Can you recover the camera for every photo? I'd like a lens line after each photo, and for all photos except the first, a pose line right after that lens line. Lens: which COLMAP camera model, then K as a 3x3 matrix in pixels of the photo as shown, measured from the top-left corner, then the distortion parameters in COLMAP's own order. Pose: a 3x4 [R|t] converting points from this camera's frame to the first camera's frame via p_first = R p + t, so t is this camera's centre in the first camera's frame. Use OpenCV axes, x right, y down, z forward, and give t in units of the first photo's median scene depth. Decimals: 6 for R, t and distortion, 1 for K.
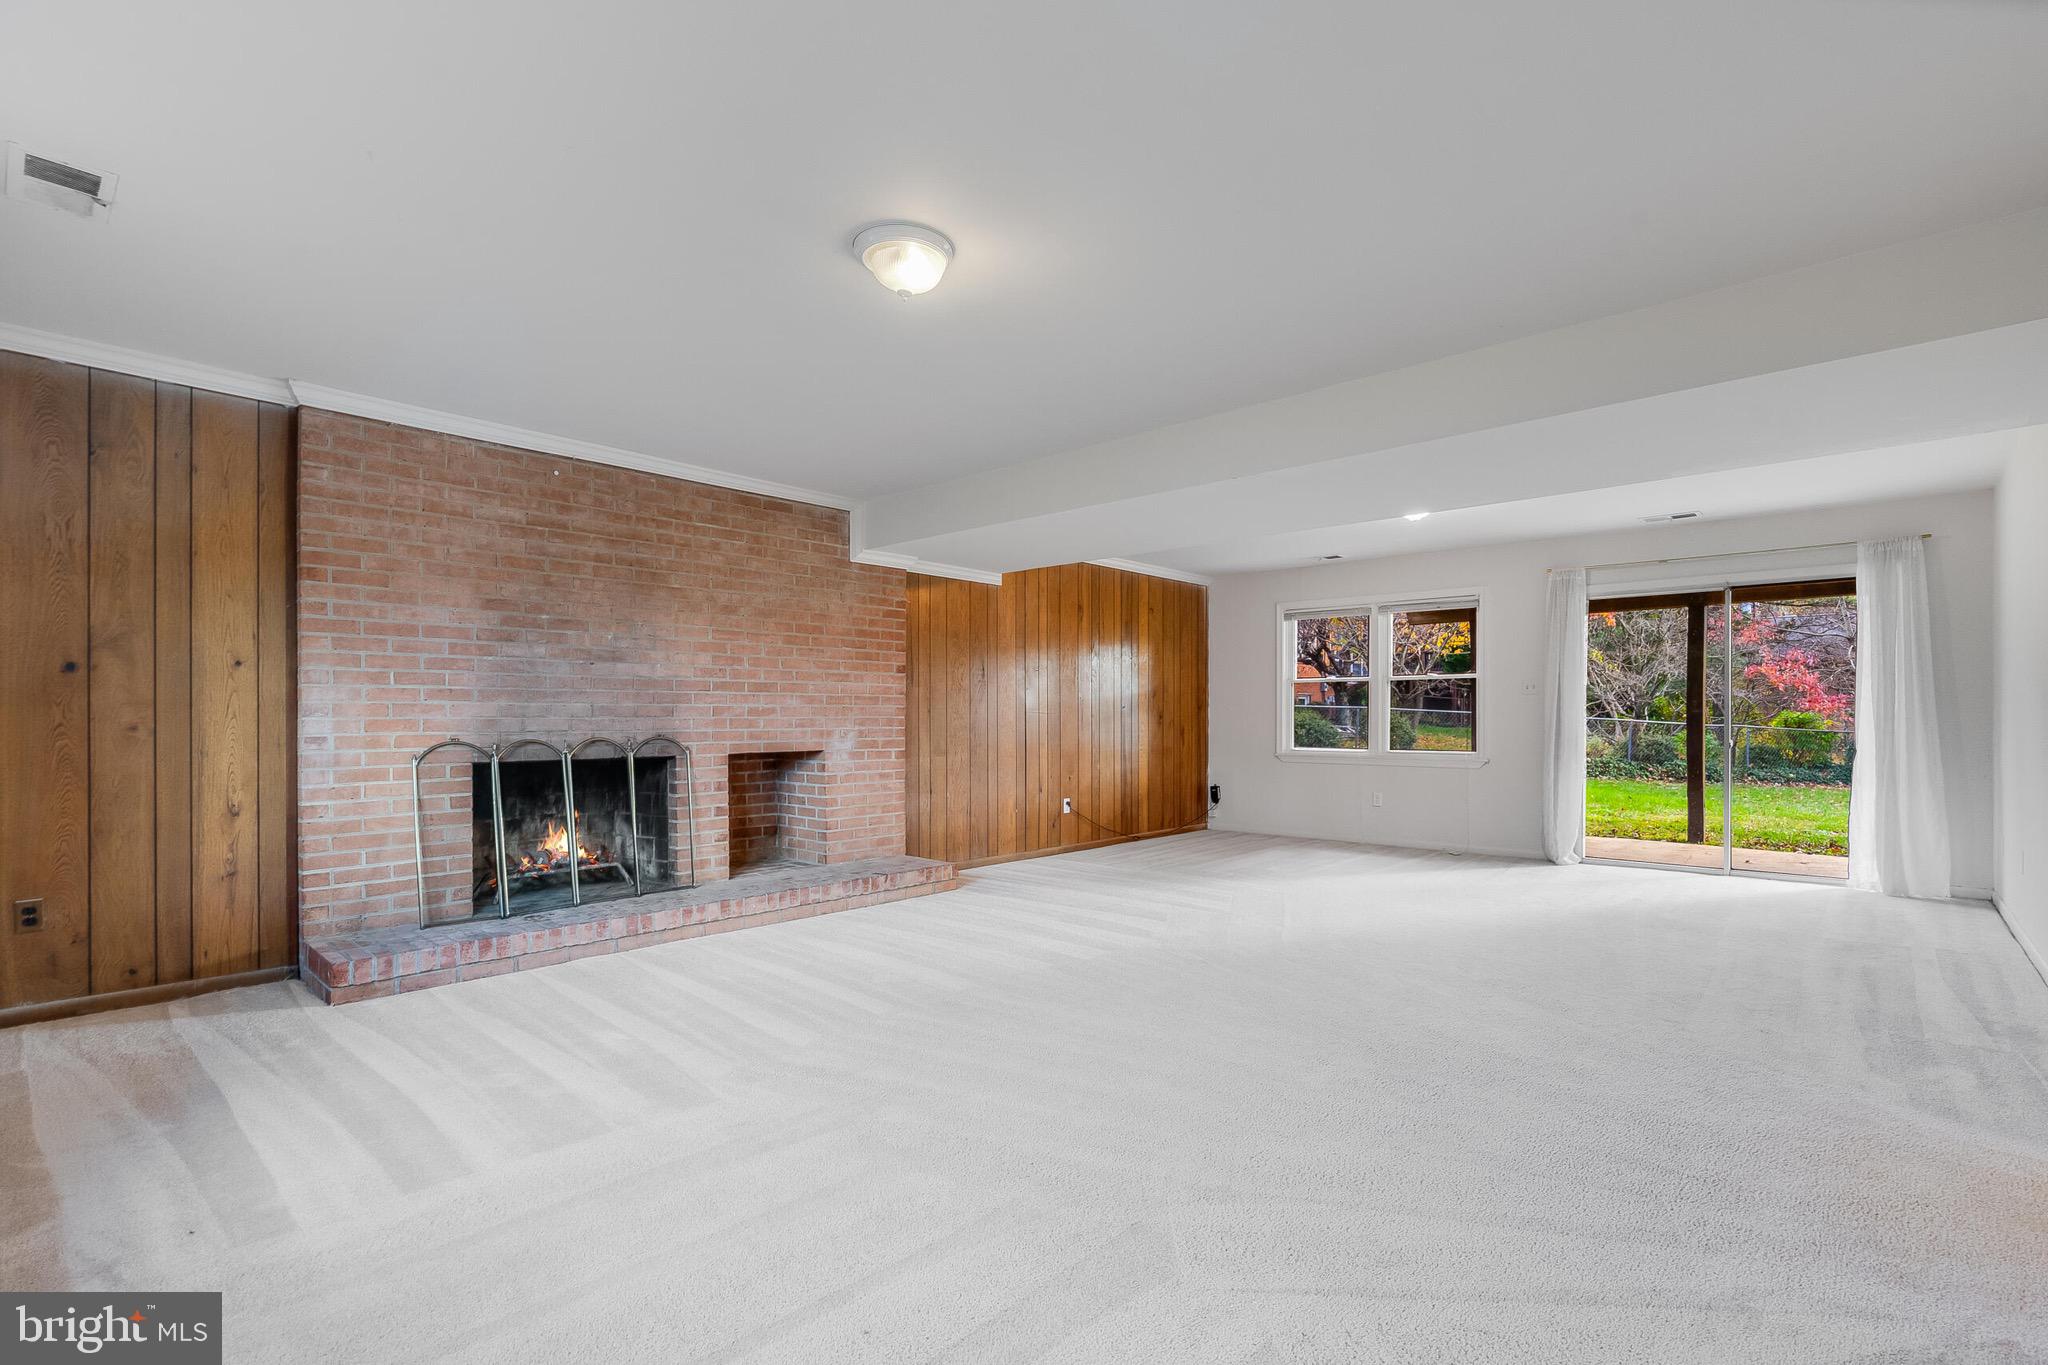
lens RADIAL K [[946.4, 0, 1012.3], [0, 946.4, 703.5], [0, 0, 1]] dist [0.001547, 0.000575]
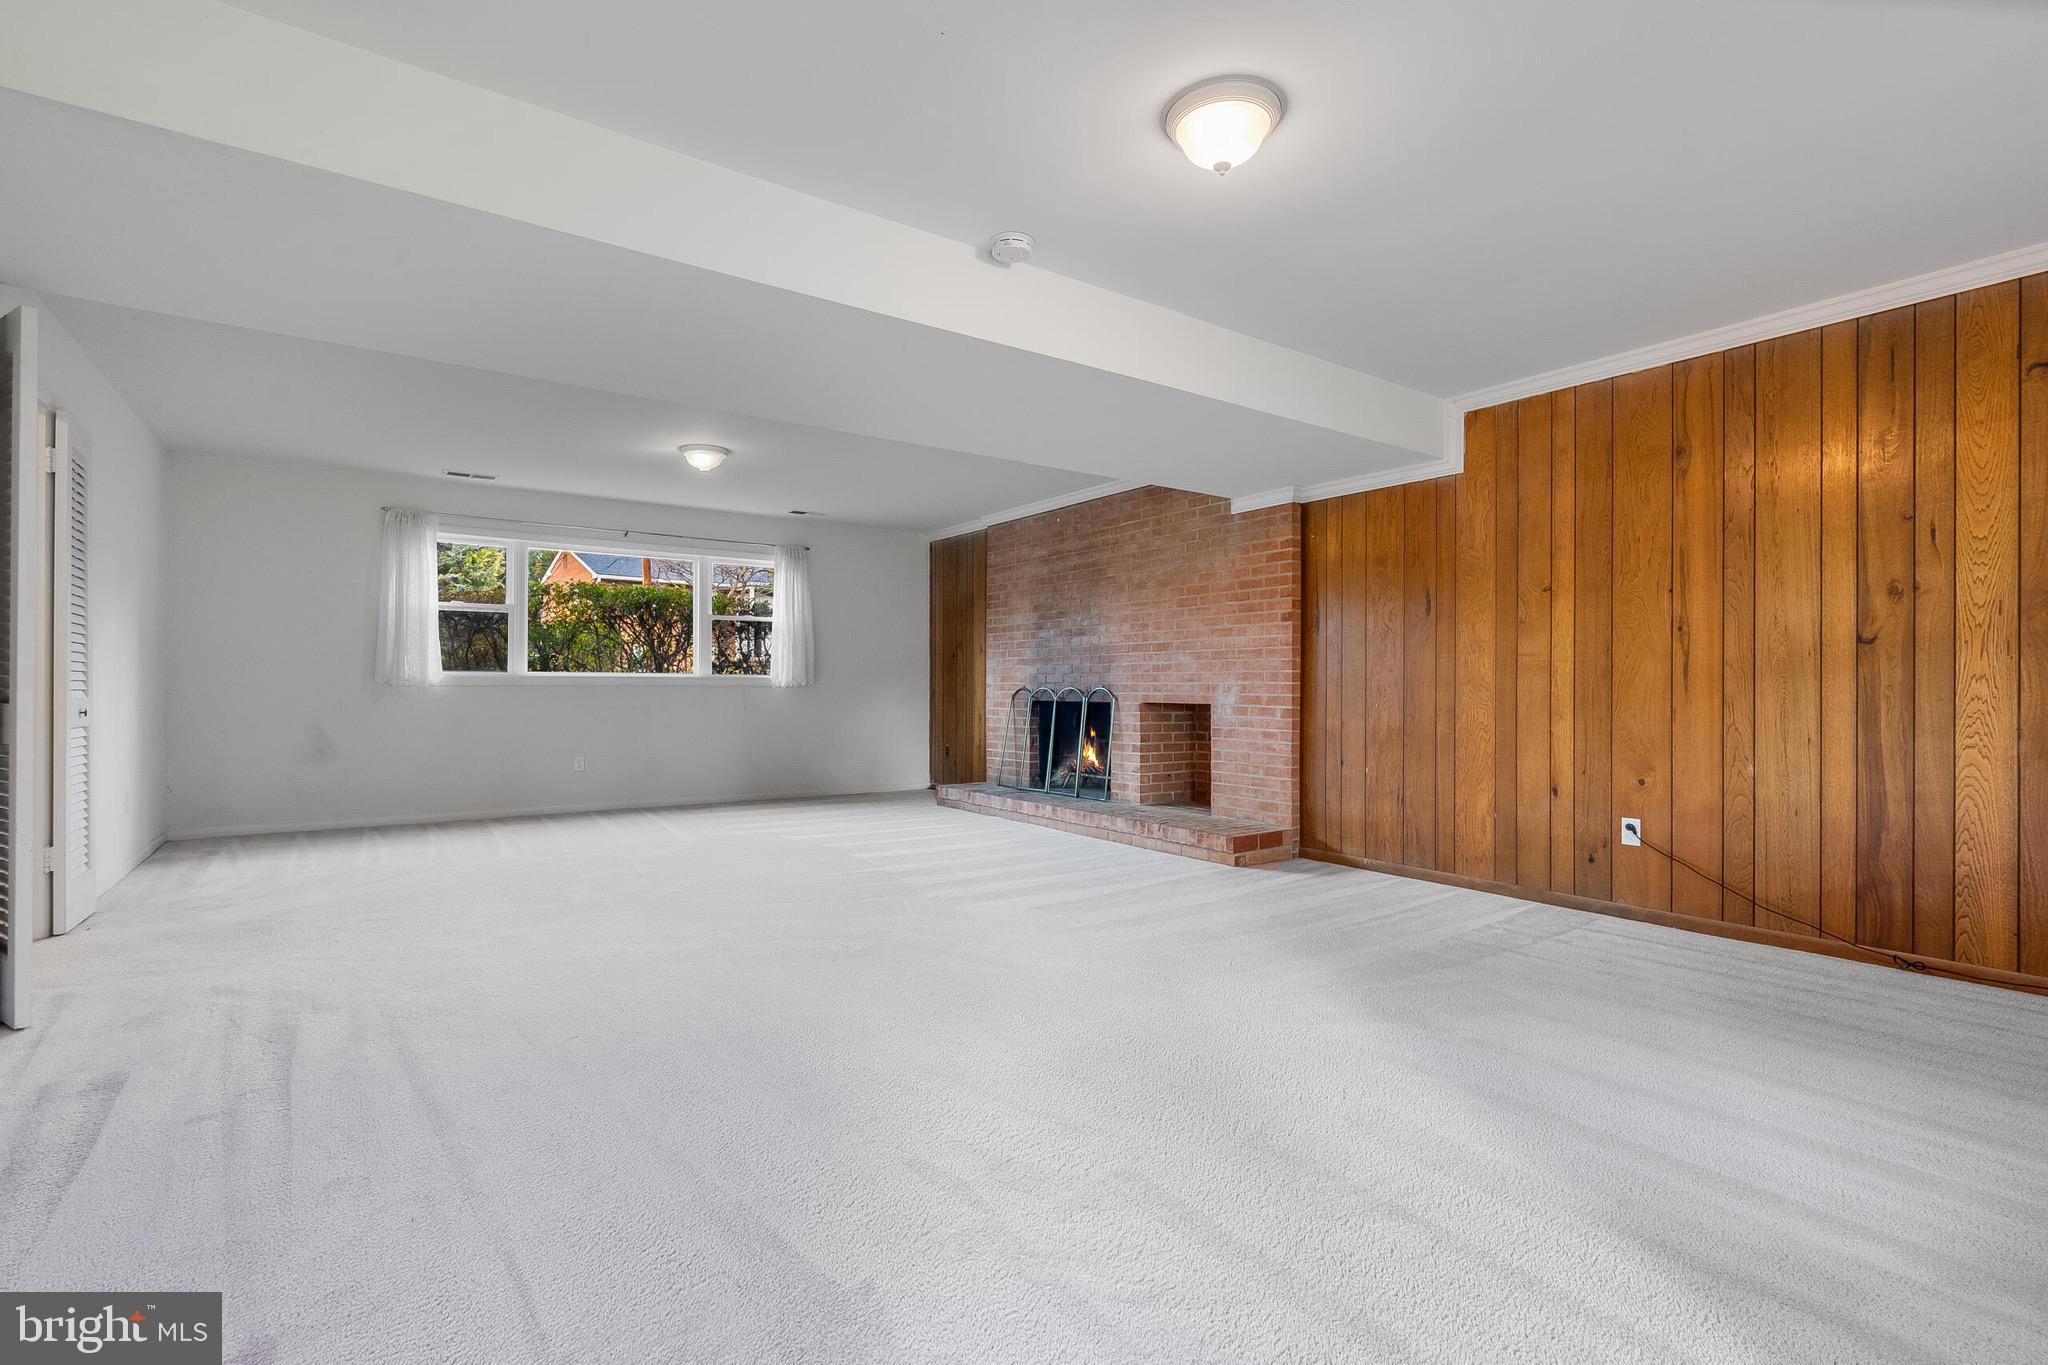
lens RADIAL K [[946.4, 0, 1030.2], [0, 946.4, 679.2], [0, 0, 1]] dist [0.001547, 0.000575]
pose [[-0.206745, -0.006904, -0.978371, 0.953729], [0.010778, 0.999898, -0.009334, 0.033030], [0.978336, -0.012475, -0.206649, 1.135017]]
